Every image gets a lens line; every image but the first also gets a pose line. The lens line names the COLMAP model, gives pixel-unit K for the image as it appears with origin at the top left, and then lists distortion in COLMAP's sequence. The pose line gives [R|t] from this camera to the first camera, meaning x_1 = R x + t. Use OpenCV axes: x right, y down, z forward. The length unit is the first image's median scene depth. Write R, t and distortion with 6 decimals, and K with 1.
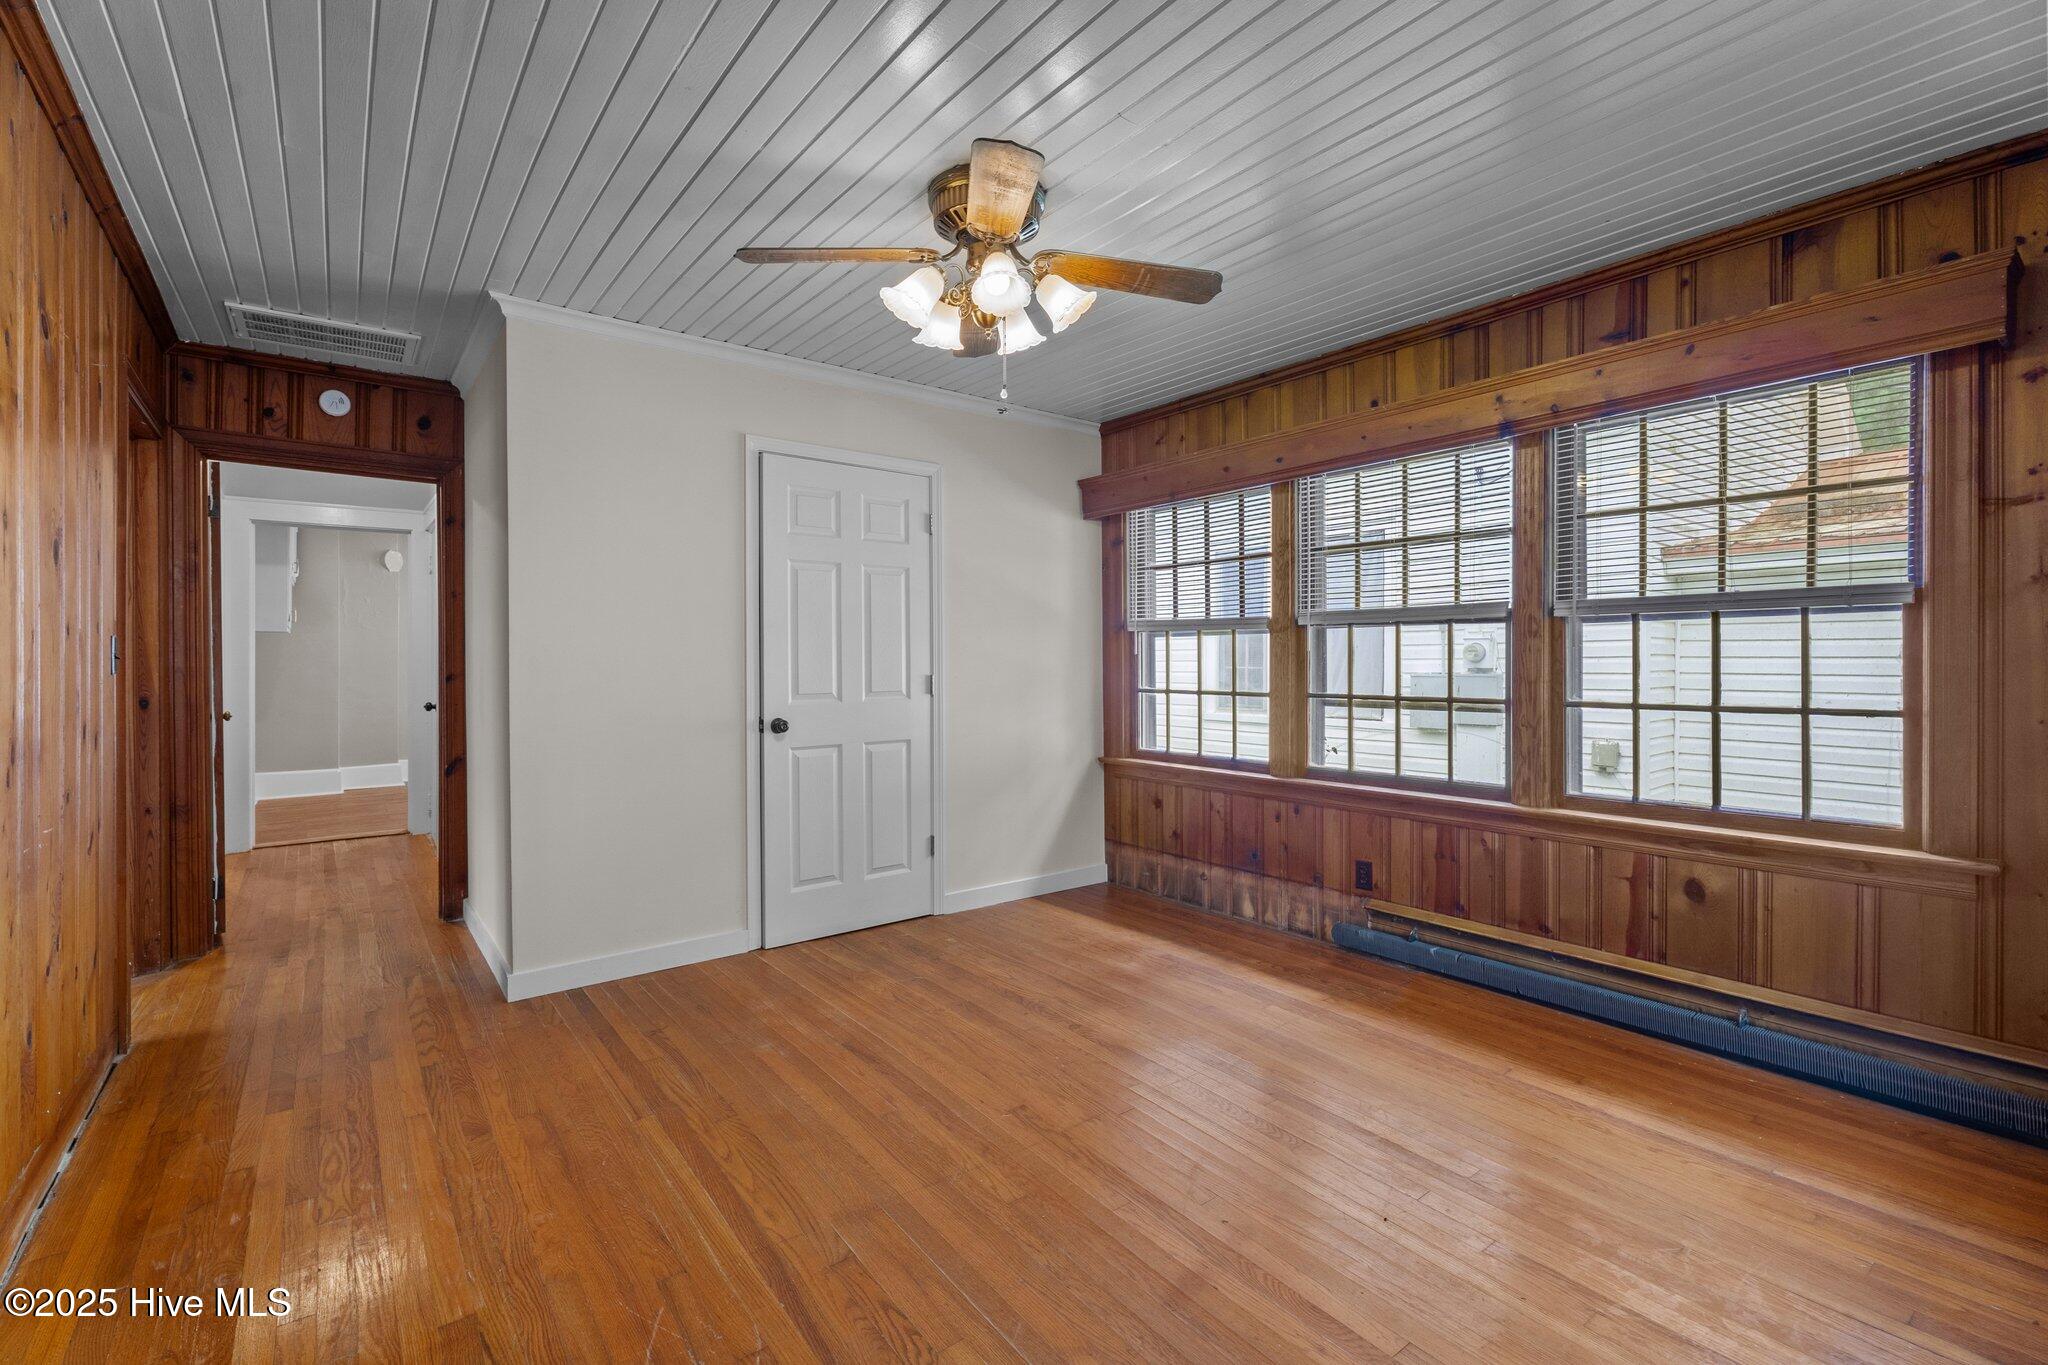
lens RADIAL K [[926.5, 0, 1042.8], [0, 926.5, 662.5], [0, 0, 1]] dist [-0.003530, 0.001521]
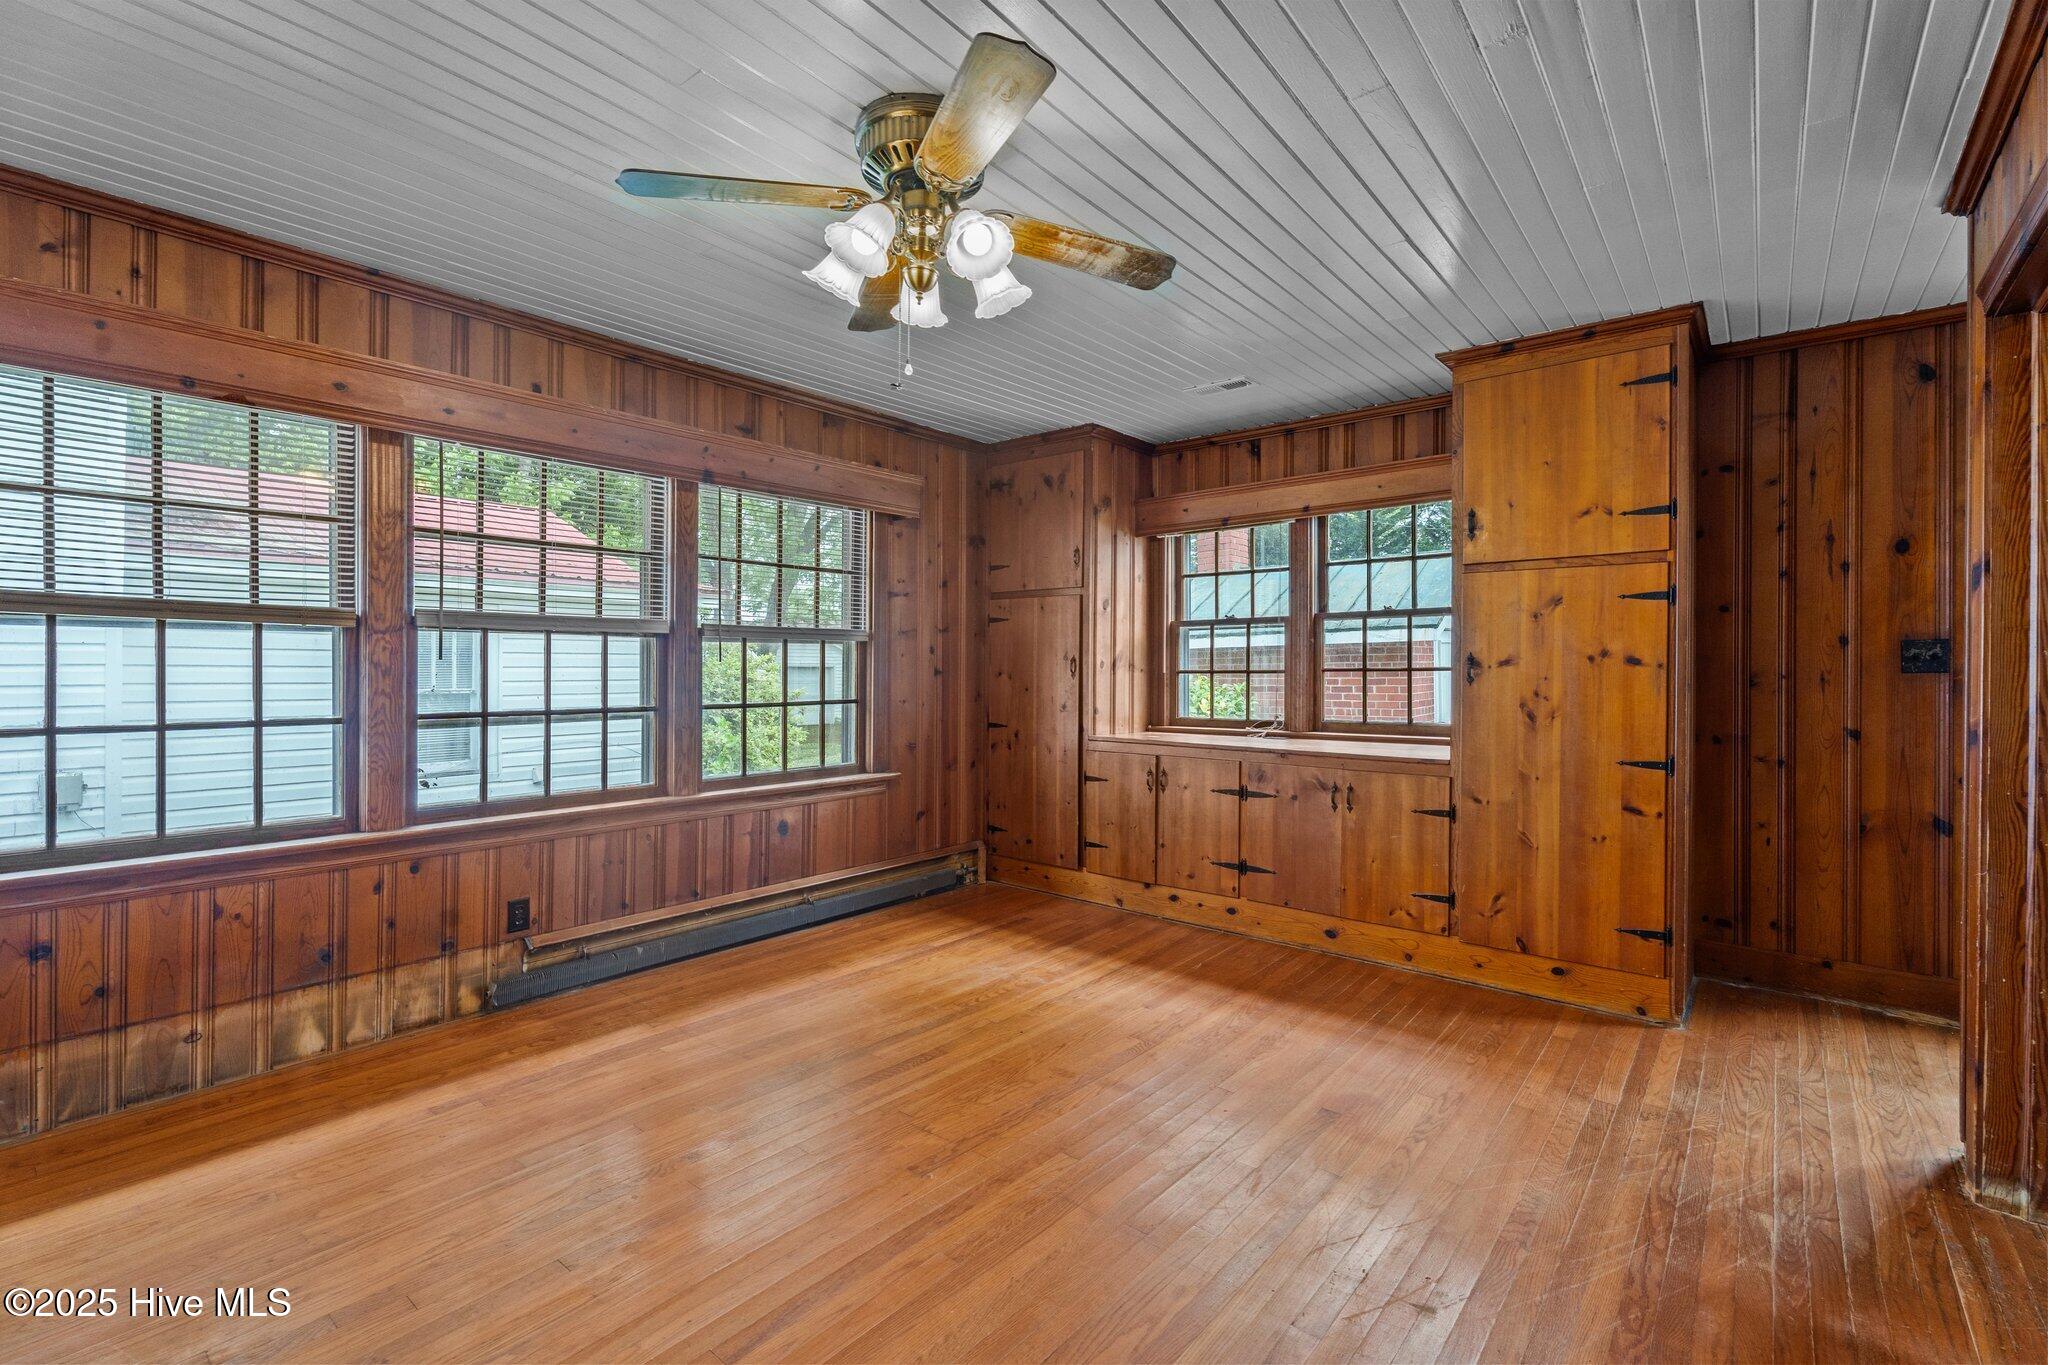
lens RADIAL K [[926.5, 0, 987.5], [0, 926.5, 675.6], [0, 0, 1]] dist [-0.003530, 0.001521]
pose [[-0.214864, -0.001939, 0.976642, -0.622221], [0.003299, 0.999991, 0.002711, 0.000436], [-0.976638, 0.003805, -0.214856, 0.765042]]
